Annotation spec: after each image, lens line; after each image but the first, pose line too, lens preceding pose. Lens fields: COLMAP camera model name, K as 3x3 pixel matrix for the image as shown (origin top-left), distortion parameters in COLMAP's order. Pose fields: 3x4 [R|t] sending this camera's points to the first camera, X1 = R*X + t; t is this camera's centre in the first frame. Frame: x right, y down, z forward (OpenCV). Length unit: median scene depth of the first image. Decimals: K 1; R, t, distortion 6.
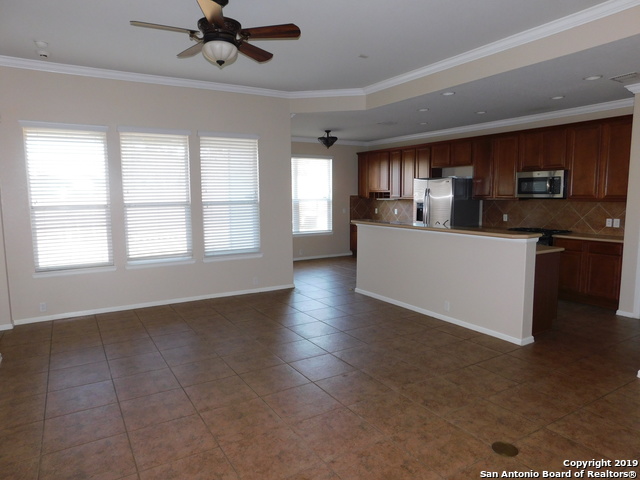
lens RADIAL K [[424.6, 0, 320.0], [0, 424.6, 240.0], [0, 0, 1]] dist [-0.007132, -0.001213]
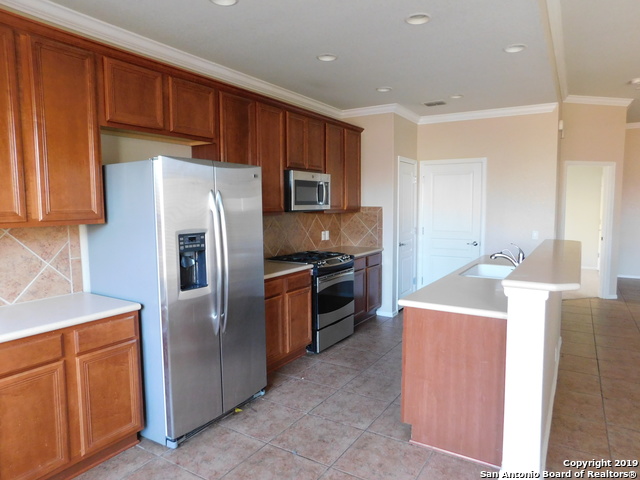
lens RADIAL K [[439.7, 0, 320.0], [0, 439.7, 240.0], [0, 0, 1]] dist [-0.006485, -0.002121]
pose [[-0.478349, -0.073980, 0.875048, -0.128139], [0.093710, 0.986455, 0.134626, -0.145356], [-0.873155, 0.146399, -0.464938, 1.313004]]
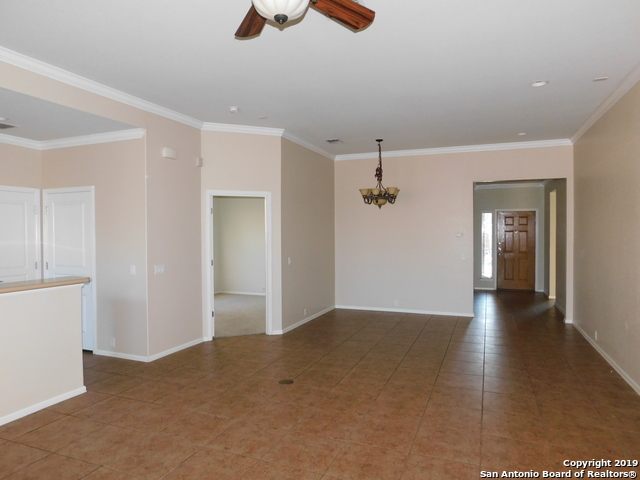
lens RADIAL K [[424.6, 0, 320.0], [0, 424.6, 240.0], [0, 0, 1]] dist [-0.007132, -0.001213]
pose [[-0.593740, -0.005207, 0.804640, -0.397334], [0.093653, 0.992736, 0.075529, -0.076108], [-0.799189, 0.120201, -0.588939, 0.706753]]
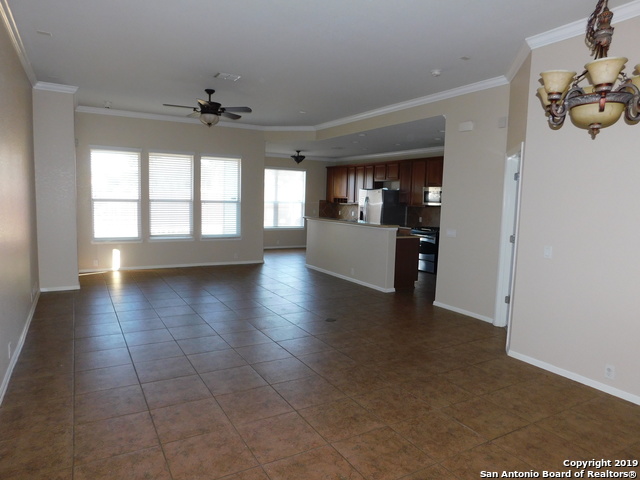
lens RADIAL K [[424.6, 0, 320.0], [0, 424.6, 240.0], [0, 0, 1]] dist [-0.007132, -0.001213]
pose [[0.999152, 0.038409, -0.014832, 0.150140], [-0.038563, 0.999204, -0.010242, 0.044648], [0.014427, 0.010805, 0.999838, -0.430162]]
